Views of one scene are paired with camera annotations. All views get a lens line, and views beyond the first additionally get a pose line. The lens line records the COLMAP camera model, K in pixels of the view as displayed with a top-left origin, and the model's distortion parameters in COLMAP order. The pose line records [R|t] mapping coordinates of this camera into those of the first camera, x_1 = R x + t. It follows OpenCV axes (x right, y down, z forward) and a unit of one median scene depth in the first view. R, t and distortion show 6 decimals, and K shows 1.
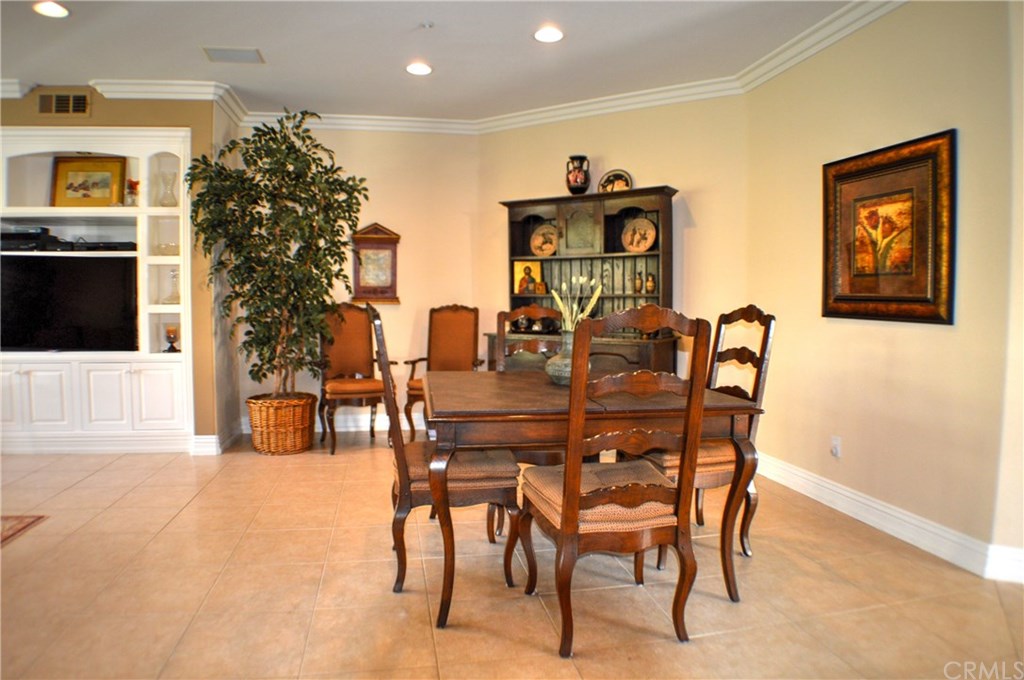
lens RADIAL K [[623.3, 0, 513.5], [0, 623.3, 335.1], [0, 0, 1]] dist [-0.129444, 0.028998]
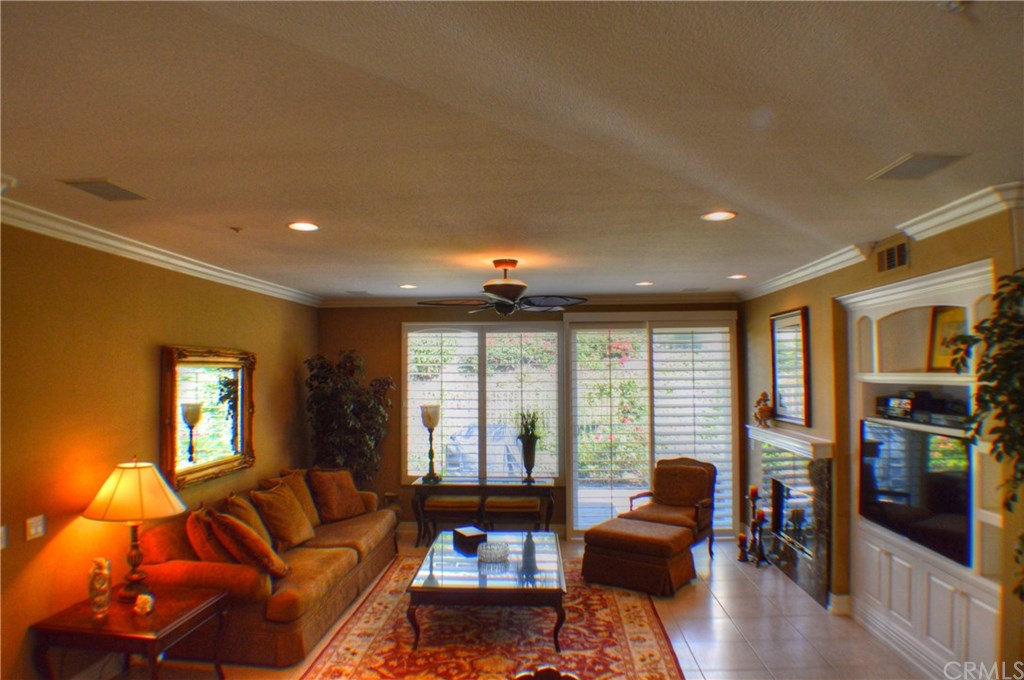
lens RADIAL K [[623.3, 0, 510.4], [0, 623.3, 332.1], [0, 0, 1]] dist [-0.129444, 0.028998]
pose [[-0.252504, -0.064561, -0.965440, 0.209804], [-0.050560, 0.997289, -0.053467, -0.198146], [0.966274, 0.035312, -0.255083, 0.623160]]
